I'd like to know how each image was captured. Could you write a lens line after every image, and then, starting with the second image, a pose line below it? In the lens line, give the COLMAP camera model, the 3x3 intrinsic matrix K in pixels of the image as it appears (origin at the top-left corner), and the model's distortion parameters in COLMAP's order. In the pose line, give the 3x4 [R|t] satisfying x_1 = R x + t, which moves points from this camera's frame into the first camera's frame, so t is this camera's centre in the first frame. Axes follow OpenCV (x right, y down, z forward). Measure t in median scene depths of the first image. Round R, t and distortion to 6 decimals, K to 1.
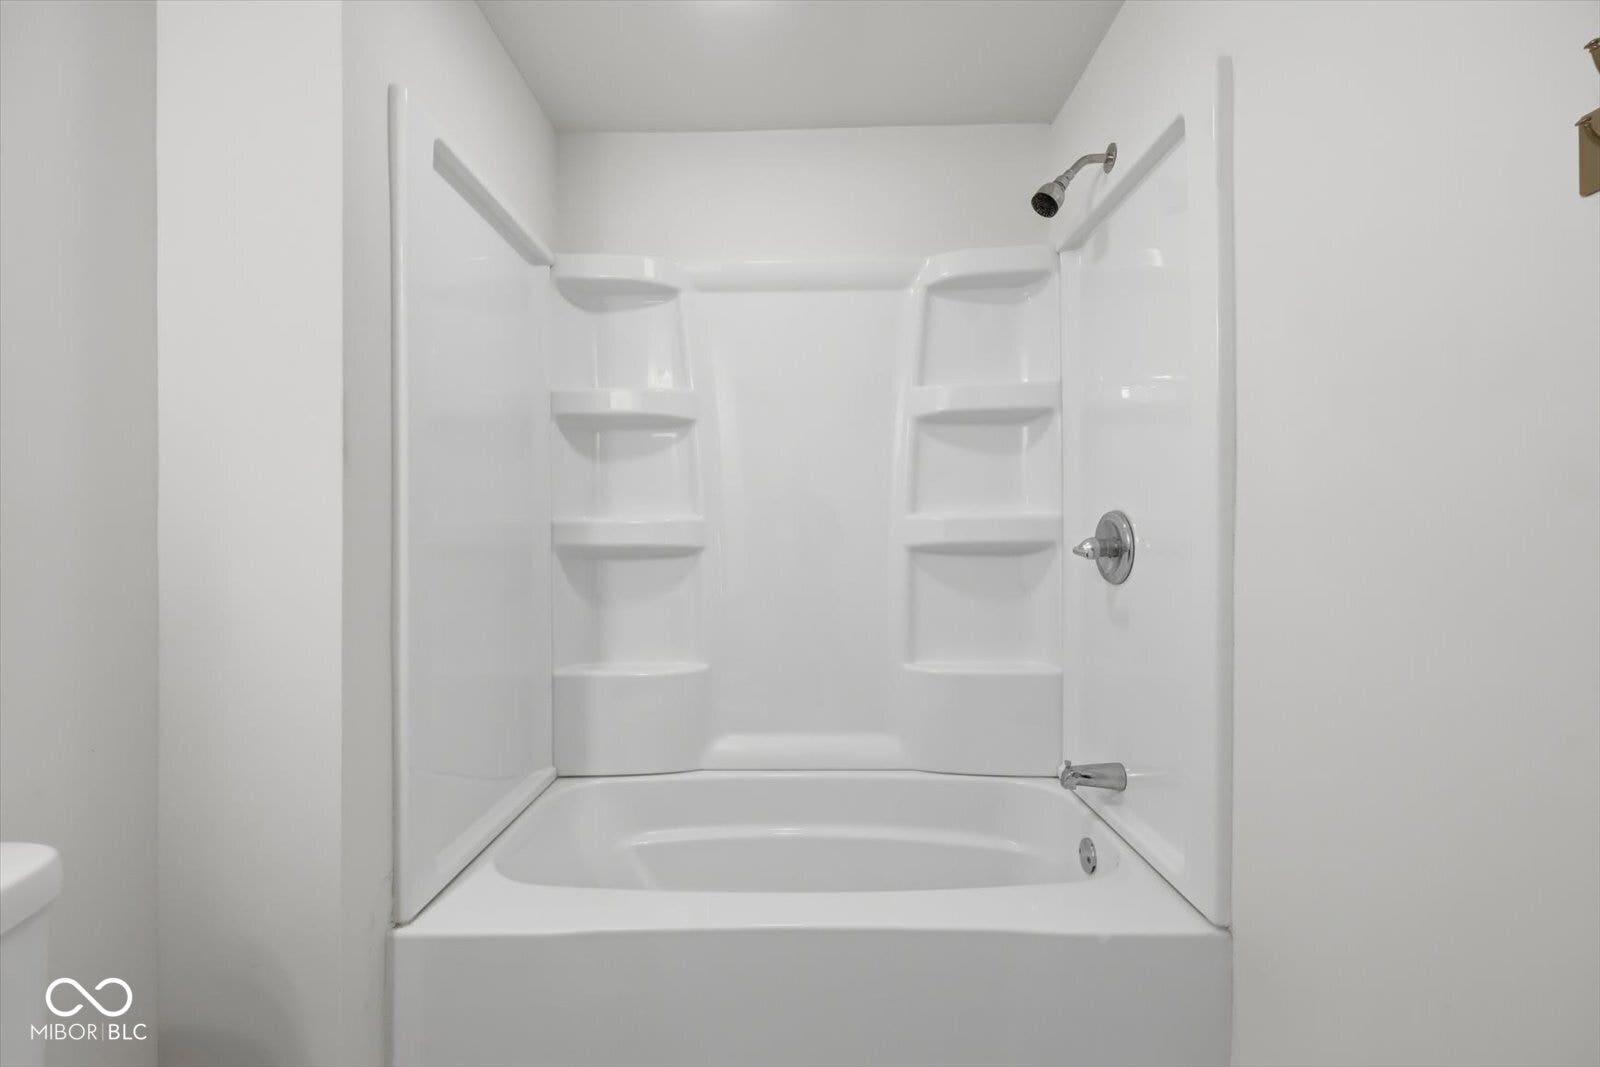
lens RADIAL K [[655.2, 0, 797.8], [0, 655.2, 546.4], [0, 0, 1]] dist [0.000543, 0.000049]
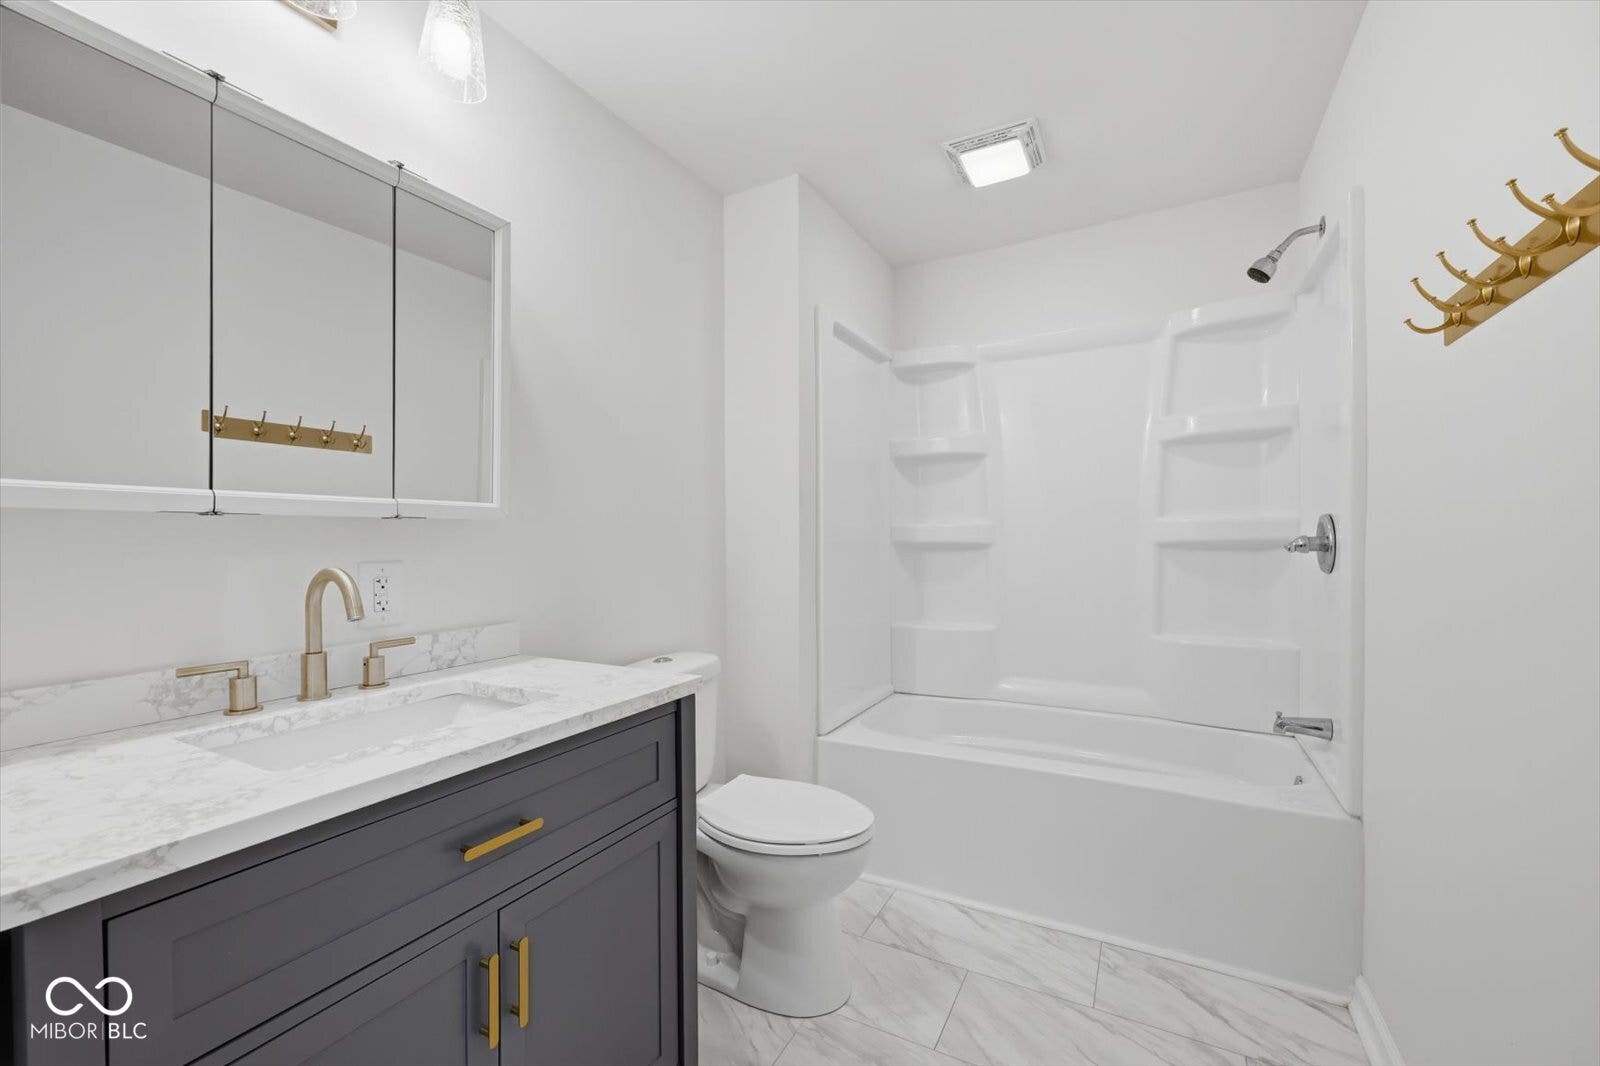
lens RADIAL K [[653.8, 0, 800.3], [0, 653.8, 537.5], [0, 0, 1]] dist [0.000315, -0.000069]
pose [[0.886013, -0.002602, -0.463653, 0.147760], [-0.002680, 0.999939, -0.010733, 0.004935], [0.463653, 0.010752, 0.885952, -0.458480]]
